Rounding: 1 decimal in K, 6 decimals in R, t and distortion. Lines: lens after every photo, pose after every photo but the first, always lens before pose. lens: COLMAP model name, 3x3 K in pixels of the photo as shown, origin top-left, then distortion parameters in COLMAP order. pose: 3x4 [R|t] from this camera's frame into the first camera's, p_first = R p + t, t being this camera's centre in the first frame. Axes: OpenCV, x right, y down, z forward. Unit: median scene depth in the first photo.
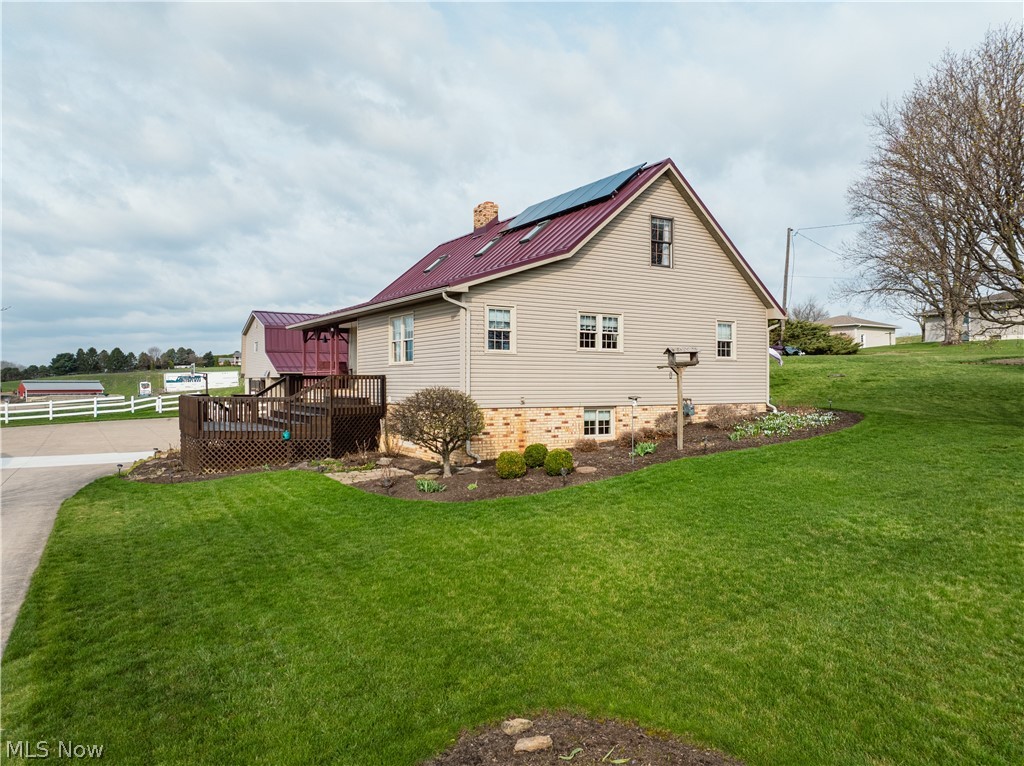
lens RADIAL K [[720.0, 0, 516.1], [0, 720.0, 382.8], [0, 0, 1]] dist [-0.041372, 0.005351]
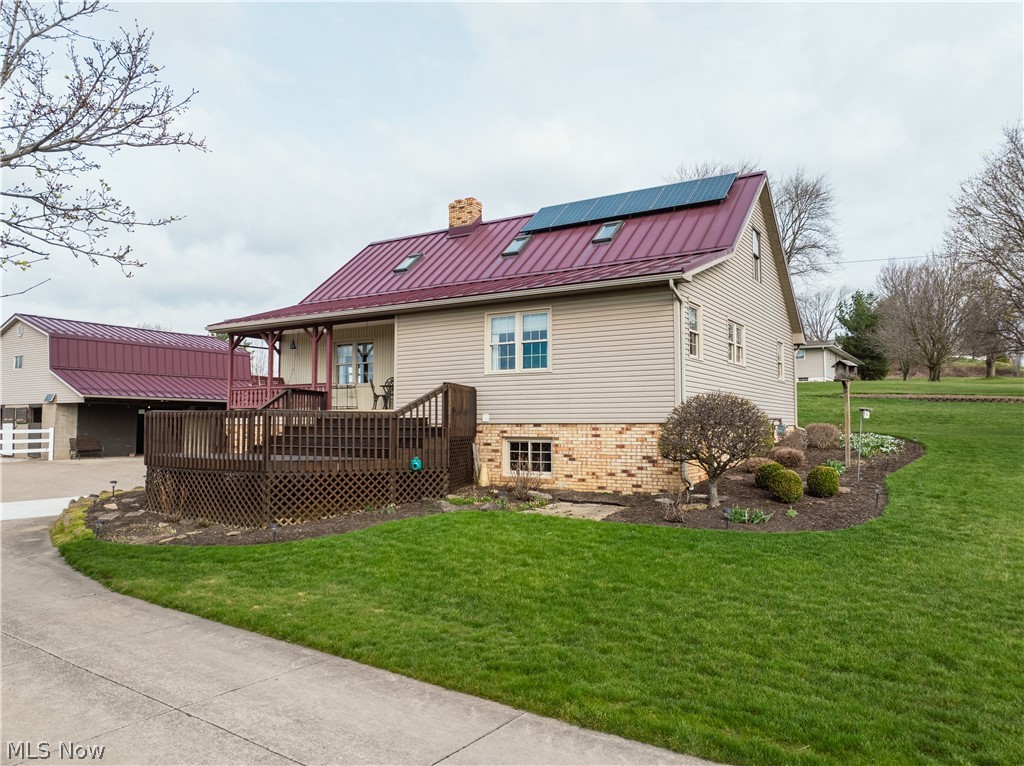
lens RADIAL K [[720.0, 0, 516.1], [0, 720.0, 382.8], [0, 0, 1]] dist [-0.041372, 0.005351]
pose [[0.903802, 0.032036, 0.426749, -0.481979], [-0.004852, 0.997897, -0.064636, 0.035181], [-0.427923, 0.056348, 0.902057, 0.286979]]
